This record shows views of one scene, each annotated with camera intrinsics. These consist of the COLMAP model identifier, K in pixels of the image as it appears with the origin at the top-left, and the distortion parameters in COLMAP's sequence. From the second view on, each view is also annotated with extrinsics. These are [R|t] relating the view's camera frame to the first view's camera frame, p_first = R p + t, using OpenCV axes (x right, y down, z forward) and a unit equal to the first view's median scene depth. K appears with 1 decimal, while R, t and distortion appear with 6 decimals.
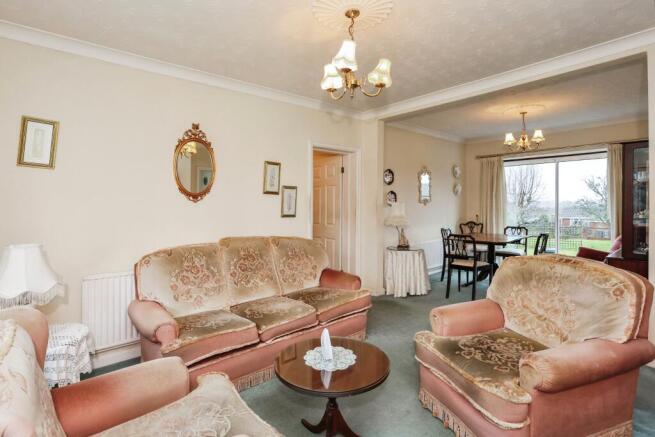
lens RADIAL K [[324.0, 0, 326.7], [0, 324.0, 212.4], [0, 0, 1]] dist [-0.017868, 0.000968]
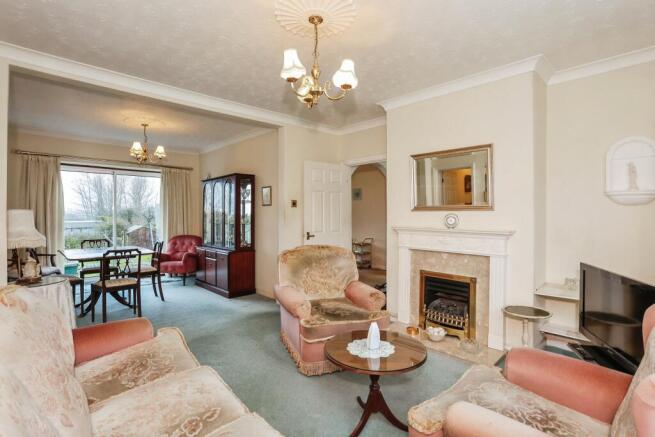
lens RADIAL K [[324.0, 0, 326.7], [0, 324.0, 212.4], [0, 0, 1]] dist [-0.017868, 0.000968]
pose [[-0.039048, 0.015904, 0.999111, -0.312357], [0.028191, 0.999493, -0.014808, -0.000514], [-0.998840, 0.027588, -0.039477, 0.341275]]
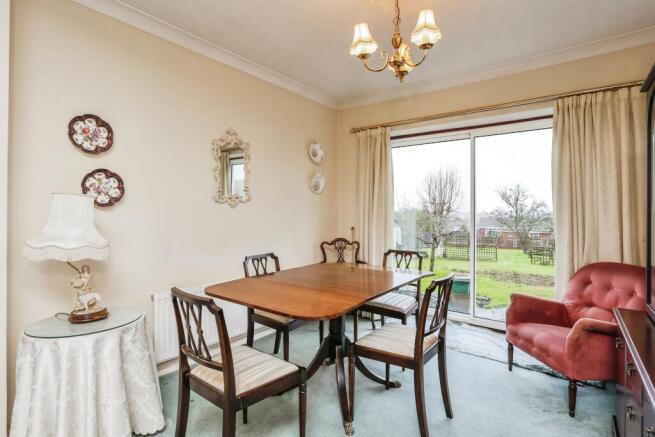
lens RADIAL K [[324.0, 0, 326.7], [0, 324.0, 212.4], [0, 0, 1]] dist [-0.017868, 0.000968]
pose [[0.981366, 0.015278, 0.191539, 0.325031], [-0.010405, 0.999597, -0.026423, -0.003430], [-0.191865, 0.023938, 0.981129, 0.448675]]
